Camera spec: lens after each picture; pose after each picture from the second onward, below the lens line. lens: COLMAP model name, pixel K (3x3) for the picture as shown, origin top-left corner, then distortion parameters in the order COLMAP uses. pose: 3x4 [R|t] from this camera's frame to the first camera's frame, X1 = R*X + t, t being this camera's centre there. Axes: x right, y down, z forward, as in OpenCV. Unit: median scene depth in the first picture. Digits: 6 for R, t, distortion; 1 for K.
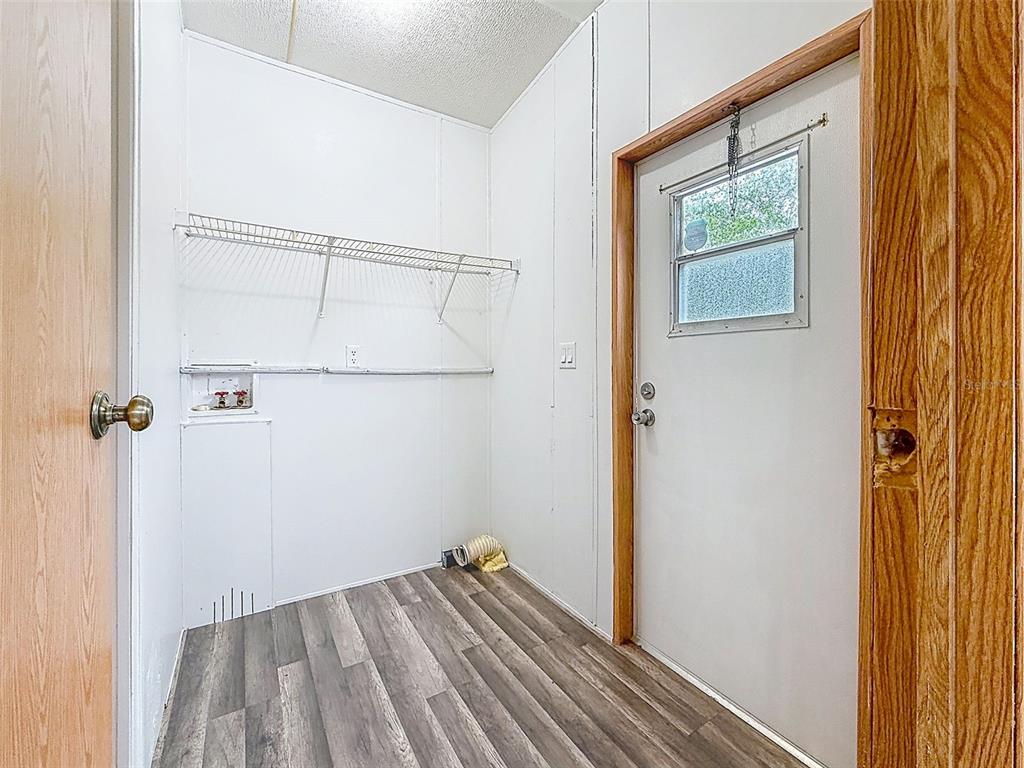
lens RADIAL K [[436.1, 0, 508.8], [0, 436.1, 365.1], [0, 0, 1]] dist [-0.000707, 0.000156]
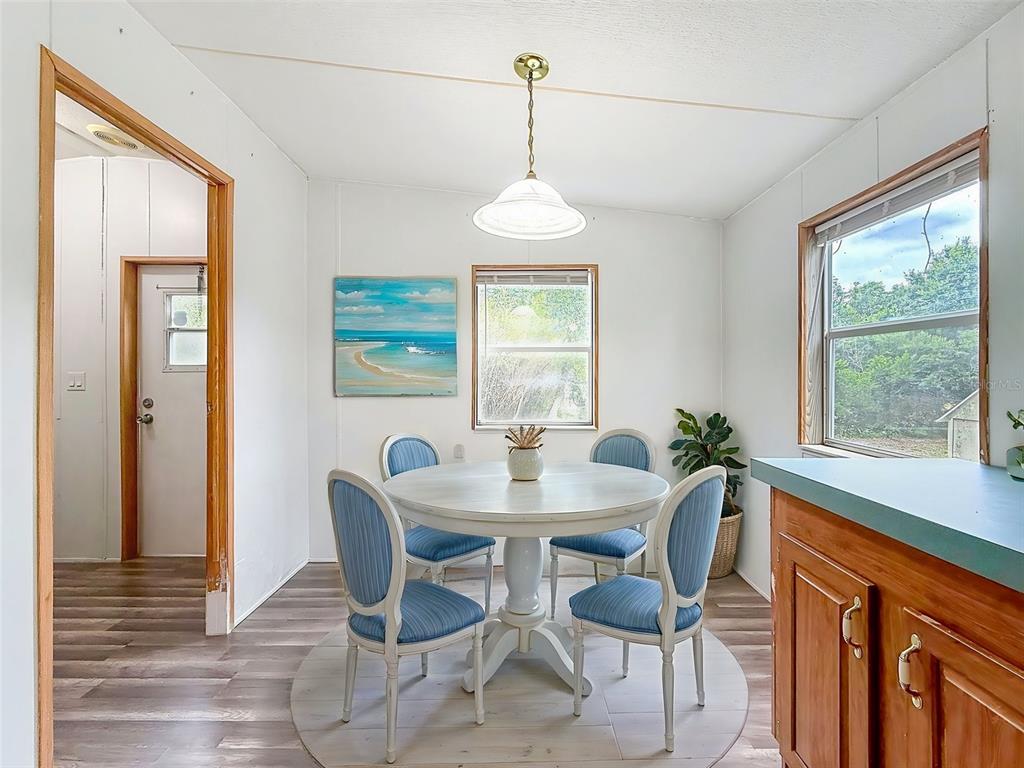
lens RADIAL K [[420.3, 0, 516.2], [0, 420.3, 377.9], [0, 0, 1]] dist [-0.001707, 0.000129]
pose [[0.517536, -0.003173, 0.855656, -0.323261], [-0.003359, 0.999978, 0.005741, -0.050551], [-0.855655, -0.005845, 0.517514, -1.026394]]
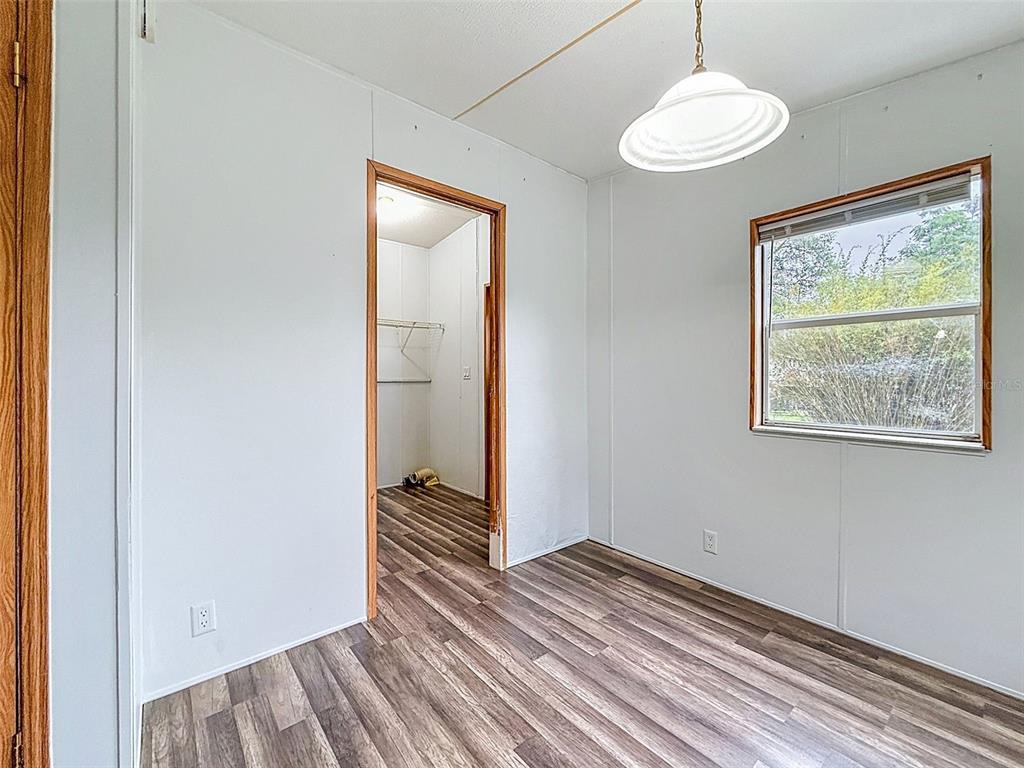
lens RADIAL K [[420.3, 0, 516.2], [0, 420.3, 377.9], [0, 0, 1]] dist [-0.001707, 0.000129]
pose [[0.986761, -0.000308, 0.162180, 0.045411], [-0.000122, 0.999997, 0.002641, -0.004667], [-0.162180, -0.002626, 0.986758, -1.172352]]
